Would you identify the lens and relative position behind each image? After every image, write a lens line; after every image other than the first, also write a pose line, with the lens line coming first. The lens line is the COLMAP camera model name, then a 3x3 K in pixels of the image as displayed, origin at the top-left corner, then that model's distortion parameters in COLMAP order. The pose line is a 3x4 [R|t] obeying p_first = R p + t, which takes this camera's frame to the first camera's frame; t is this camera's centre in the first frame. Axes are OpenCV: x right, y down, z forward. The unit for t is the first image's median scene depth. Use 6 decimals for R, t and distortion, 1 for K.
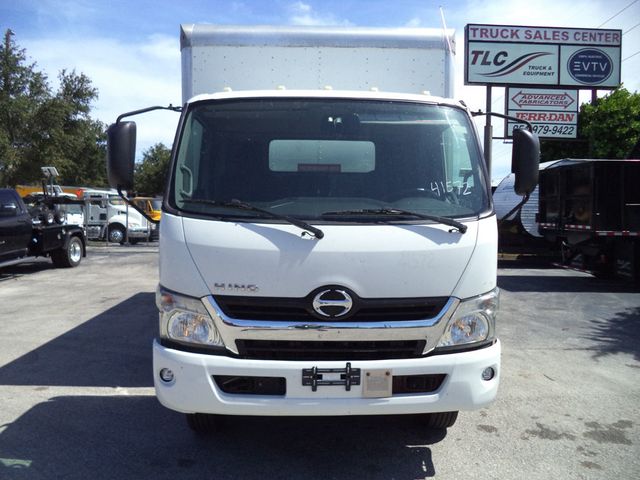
lens RADIAL K [[512.1, 0, 317.9], [0, 512.1, 235.5], [0, 0, 1]] dist [-0.018365, -0.014136]
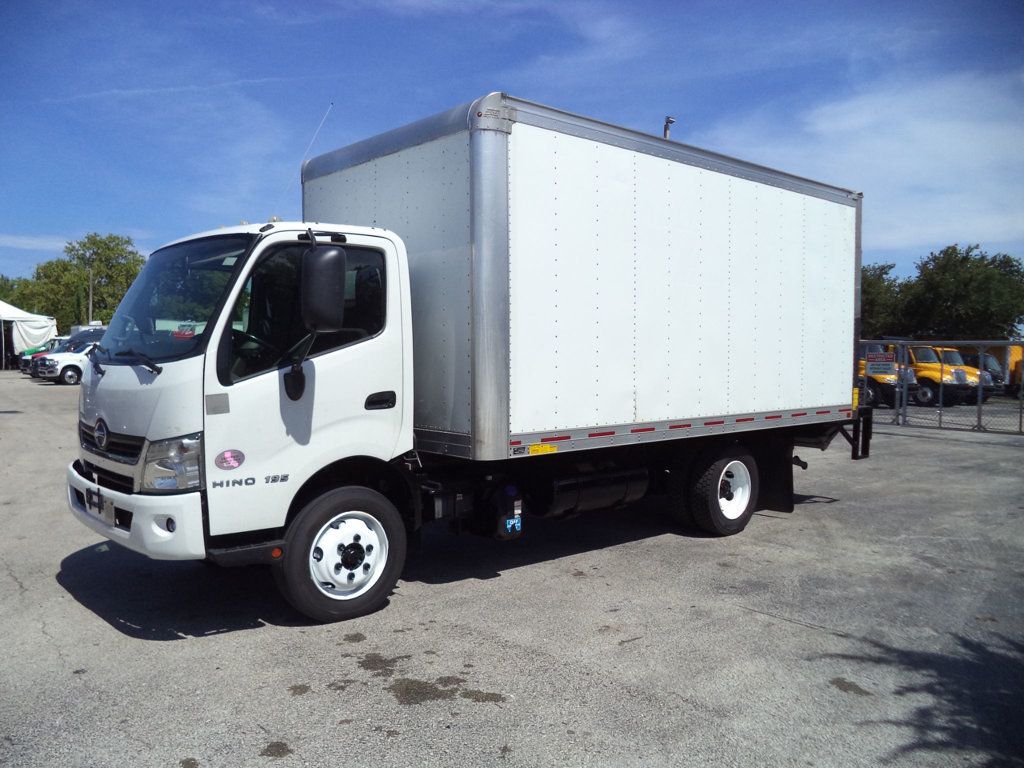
lens RADIAL K [[816.9, 0, 512.0], [0, 816.9, 384.0], [0, 0, 1]] dist [0.001786, -0.037945]
pose [[0.645146, 0.025974, -0.763618, 1.402570], [-0.042078, 0.999113, -0.001565, -0.008810], [0.762900, 0.033141, 0.645667, 0.375810]]
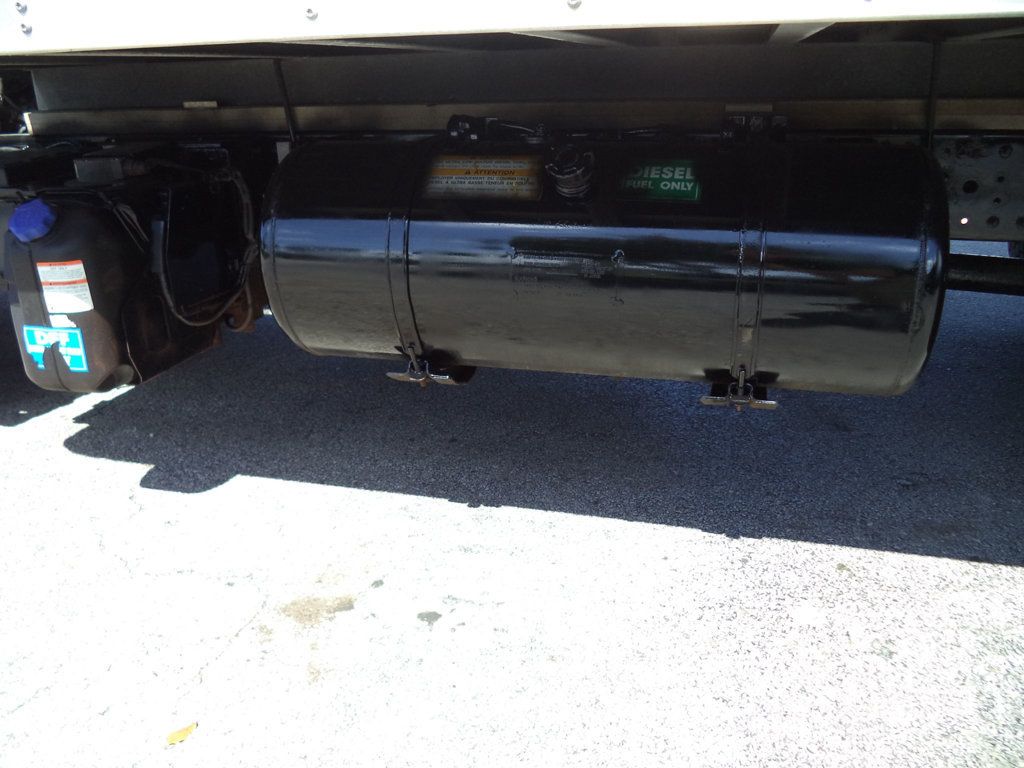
lens RADIAL K [[824.4, 0, 519.4], [0, 824.4, 380.7], [0, 0, 1]] dist [-0.004176, -0.012069]
pose [[-0.289636, 0.336835, -0.895909, 0.567525], [-0.032864, 0.931979, 0.361020, 0.107374], [0.956572, 0.134008, -0.258865, 1.693682]]
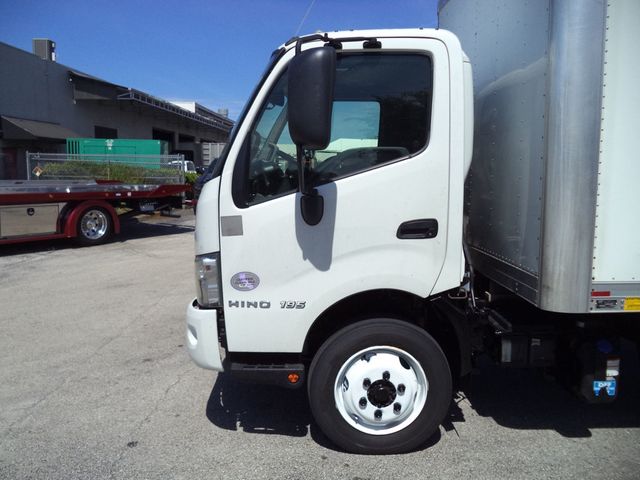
lens RADIAL K [[517.8, 0, 330.3], [0, 517.8, 238.5], [0, 0, 1]] dist [-0.023674, -0.008368]
pose [[0.013553, 0.124015, -0.992188, 0.992010], [-0.058888, 0.990656, 0.123019, -0.044647], [0.998173, 0.056761, 0.020729, 0.920177]]
